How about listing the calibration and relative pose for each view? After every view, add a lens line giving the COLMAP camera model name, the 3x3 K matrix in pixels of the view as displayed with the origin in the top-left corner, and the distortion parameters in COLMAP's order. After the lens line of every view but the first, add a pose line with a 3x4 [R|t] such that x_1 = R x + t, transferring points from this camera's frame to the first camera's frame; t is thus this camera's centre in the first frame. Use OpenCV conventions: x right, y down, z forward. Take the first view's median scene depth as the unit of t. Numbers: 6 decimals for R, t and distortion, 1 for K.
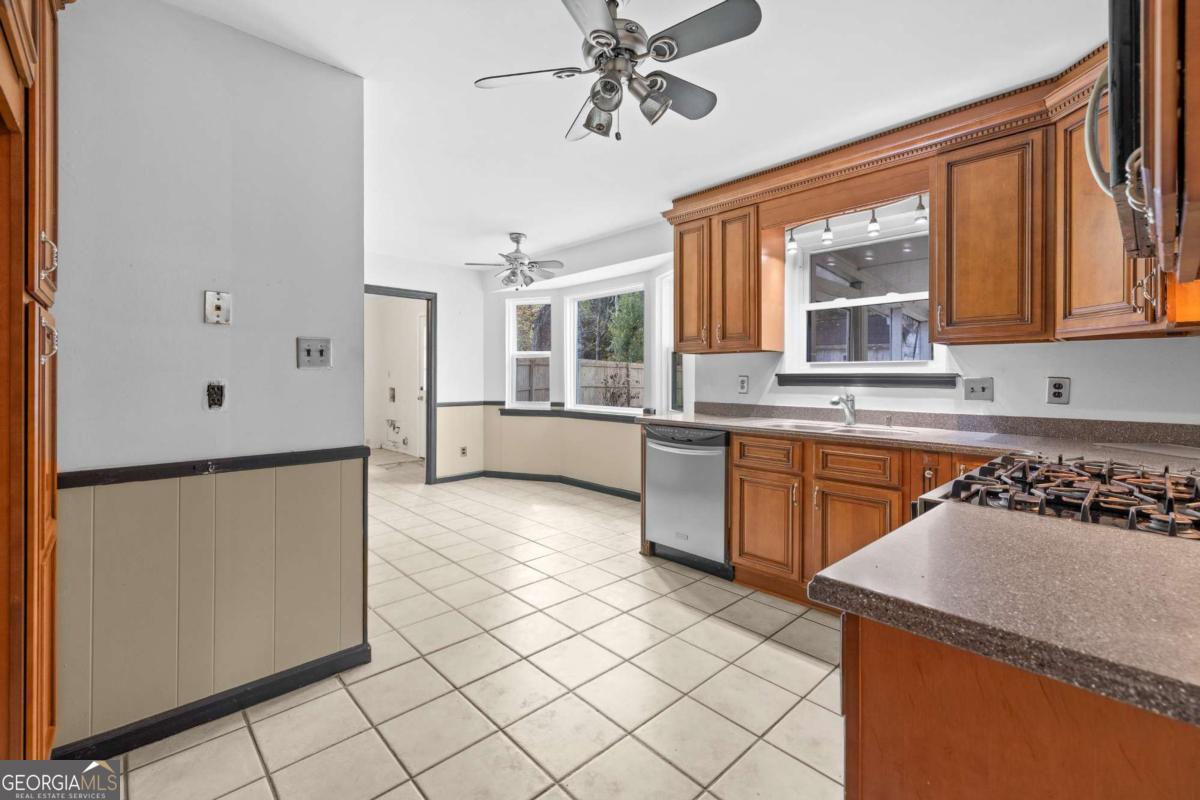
lens RADIAL K [[517.9, 0, 612.1], [0, 517.9, 378.0], [0, 0, 1]] dist [-0.007126, -0.004108]
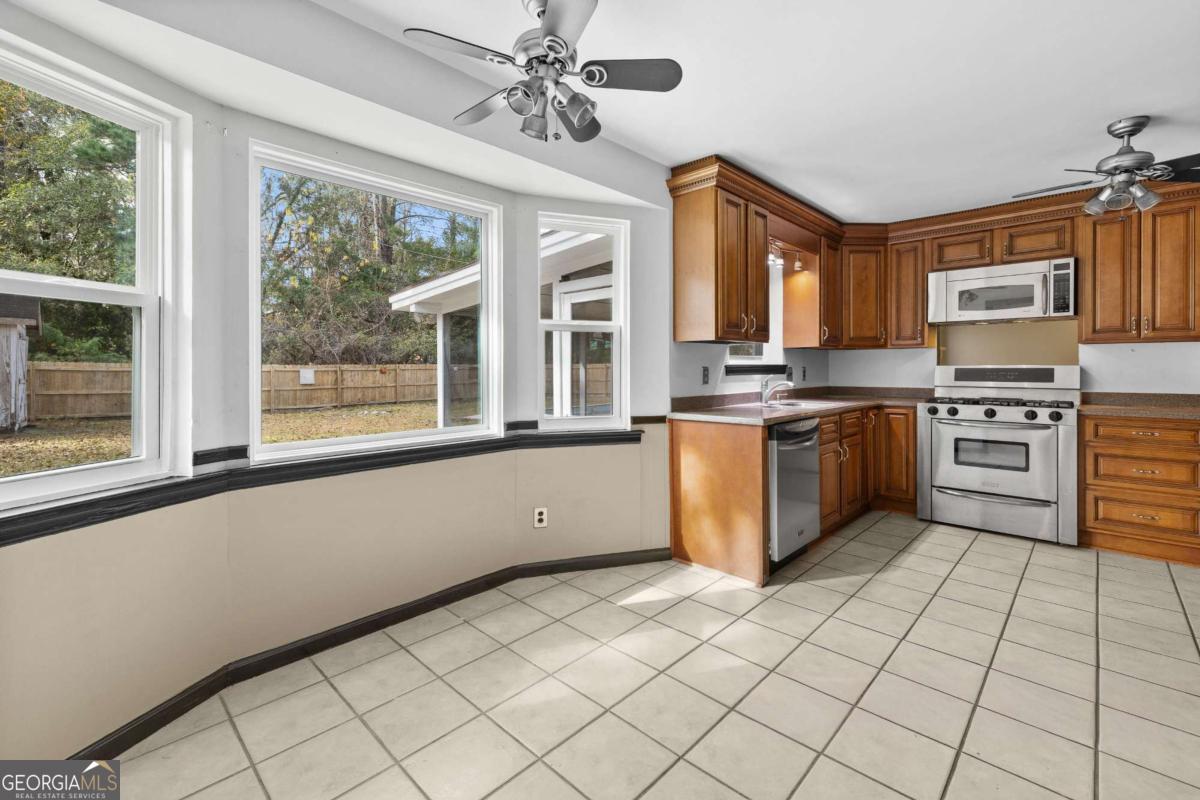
lens RADIAL K [[517.9, 0, 583.5], [0, 517.9, 371.2], [0, 0, 1]] dist [-0.007126, -0.004108]
pose [[-0.039580, -0.012852, 0.999134, -0.890444], [0.004851, 0.999903, 0.013054, -0.012104], [-0.999205, 0.005363, -0.039514, 1.589005]]
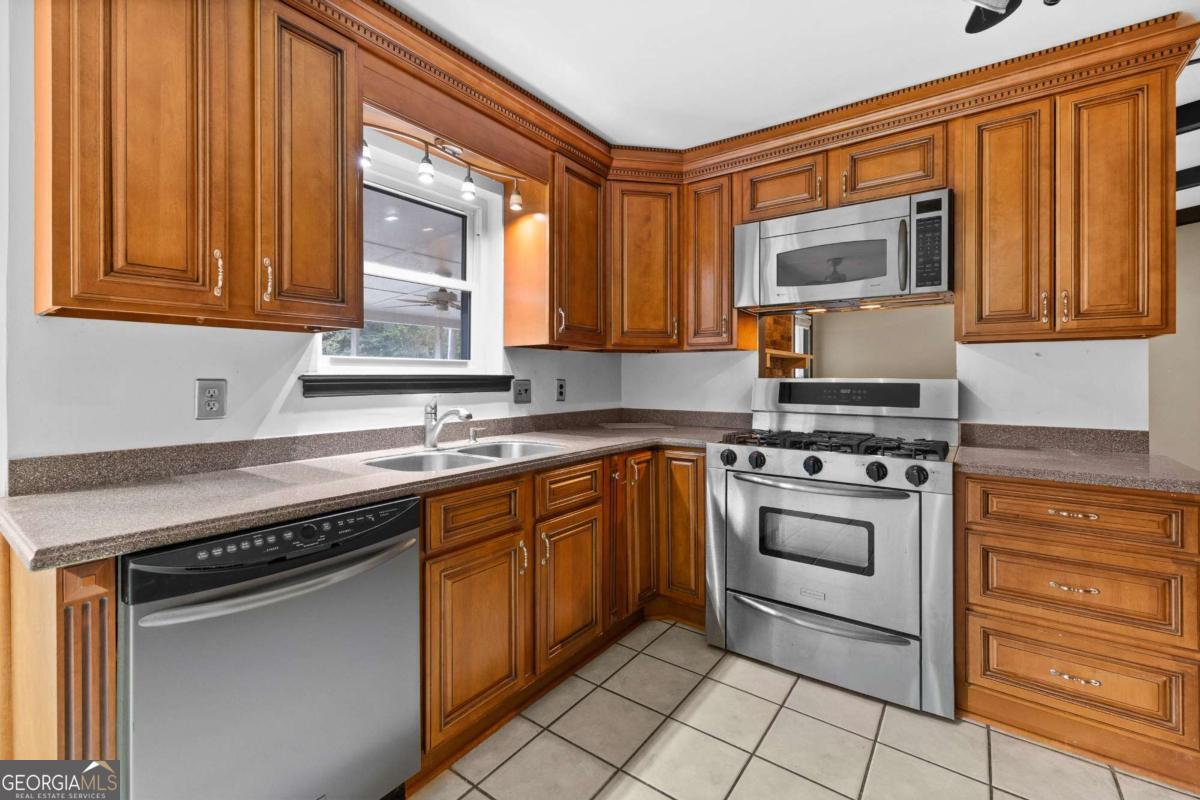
lens RADIAL K [[517.9, 0, 598.0], [0, 517.9, 374.2], [0, 0, 1]] dist [-0.007126, -0.004108]
pose [[-0.177942, 0.003758, 0.984034, -0.291281], [-0.001638, 0.999990, -0.004115, -0.007543], [-0.984040, -0.002344, -0.177934, 0.935613]]
